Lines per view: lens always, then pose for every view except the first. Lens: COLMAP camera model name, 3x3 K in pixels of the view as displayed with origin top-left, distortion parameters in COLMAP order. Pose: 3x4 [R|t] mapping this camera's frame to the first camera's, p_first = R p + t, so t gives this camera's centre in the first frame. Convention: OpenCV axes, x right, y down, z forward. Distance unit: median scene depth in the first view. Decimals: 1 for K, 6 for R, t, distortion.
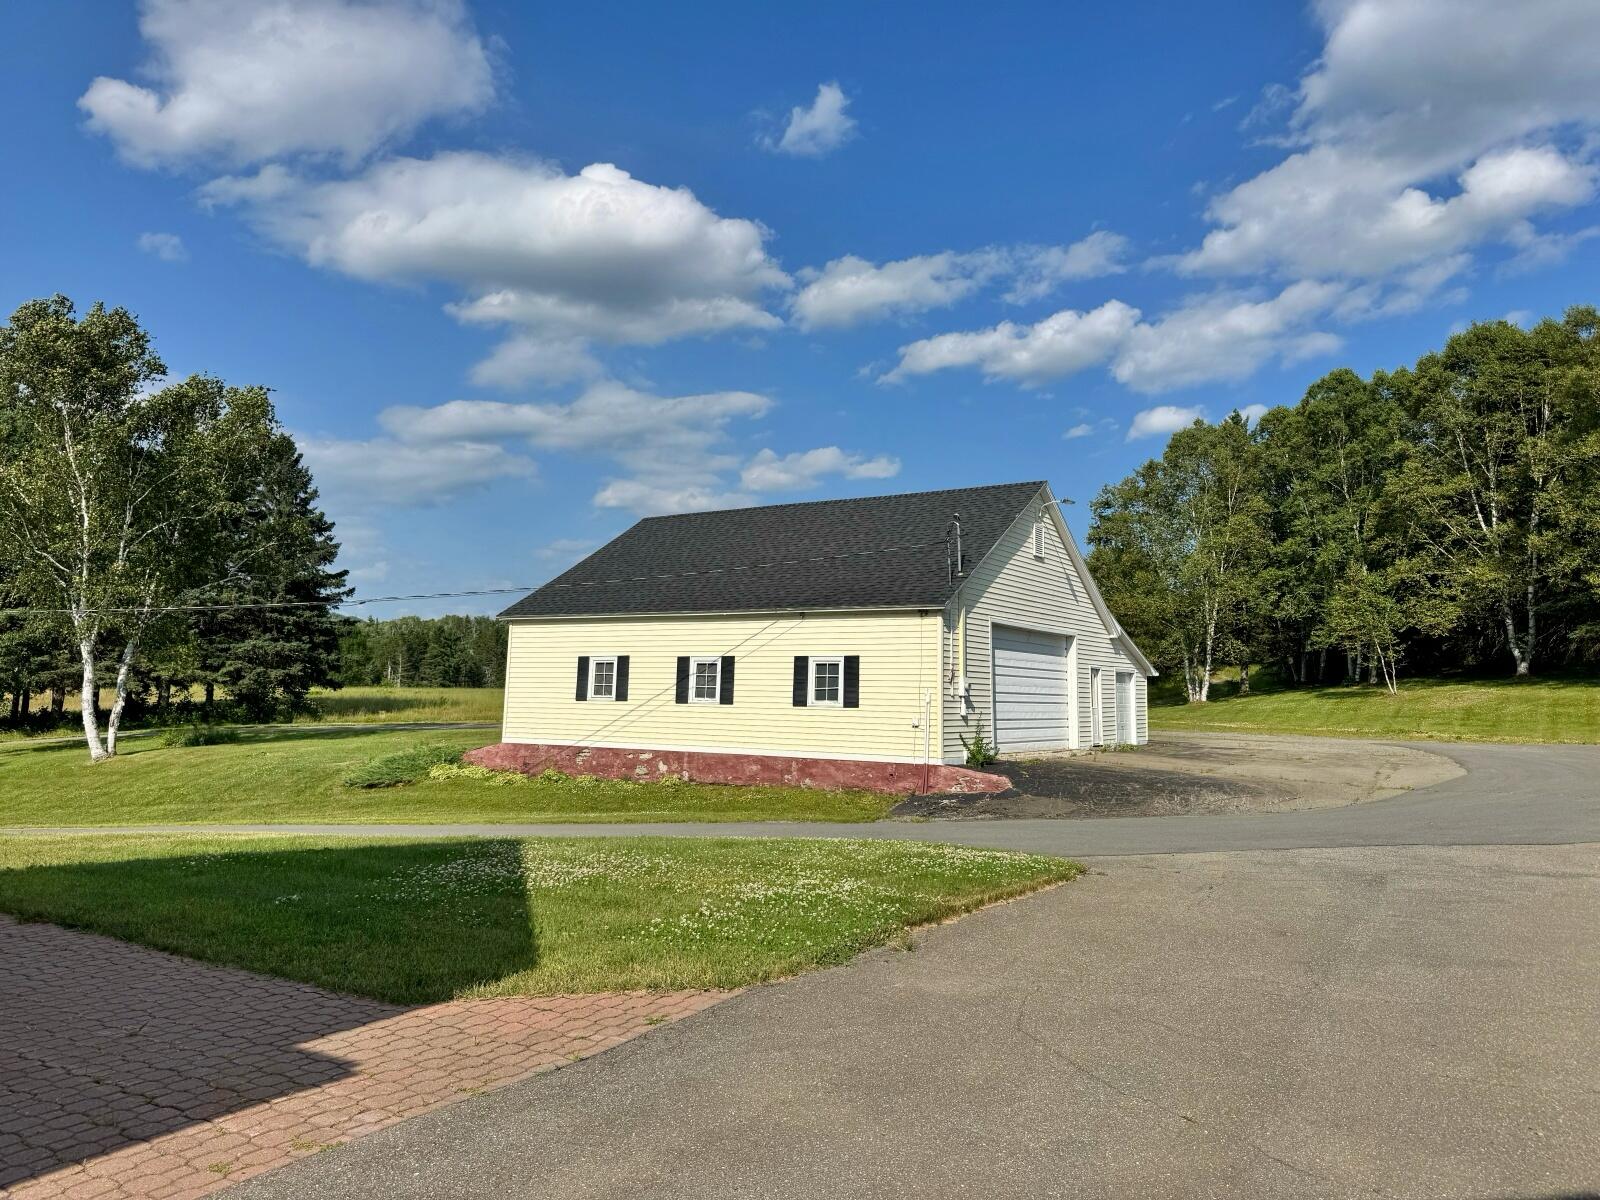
lens RADIAL K [[1118.8, 0, 800.0], [0, 1118.8, 600.0], [0, 0, 1]] dist [0.007653, 0.002468]
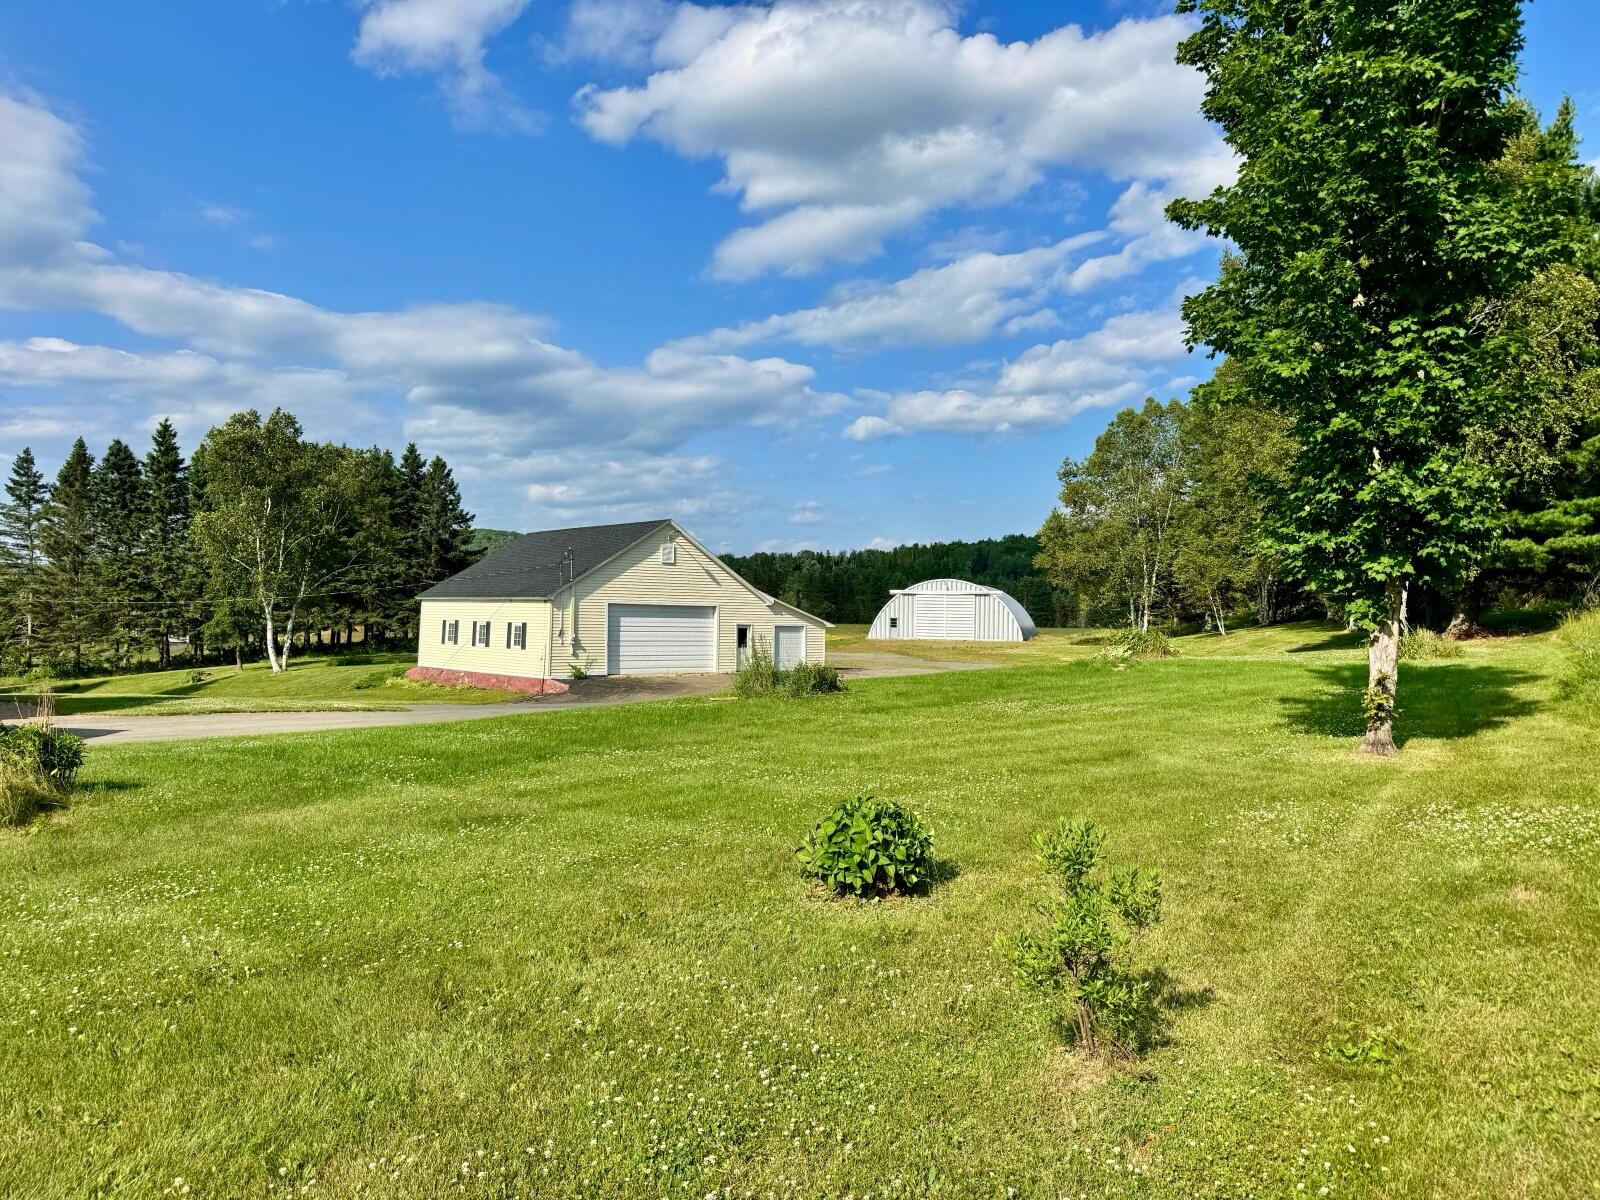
lens RADIAL K [[1164.6, 0, 800.0], [0, 1164.6, 600.0], [0, 0, 1]] dist [0.001965, 0.001668]
pose [[0.948101, -0.004117, -0.317941, 1.001014], [0.024243, 0.997942, 0.059370, -0.084552], [0.317042, -0.063996, 0.946250, -0.648272]]
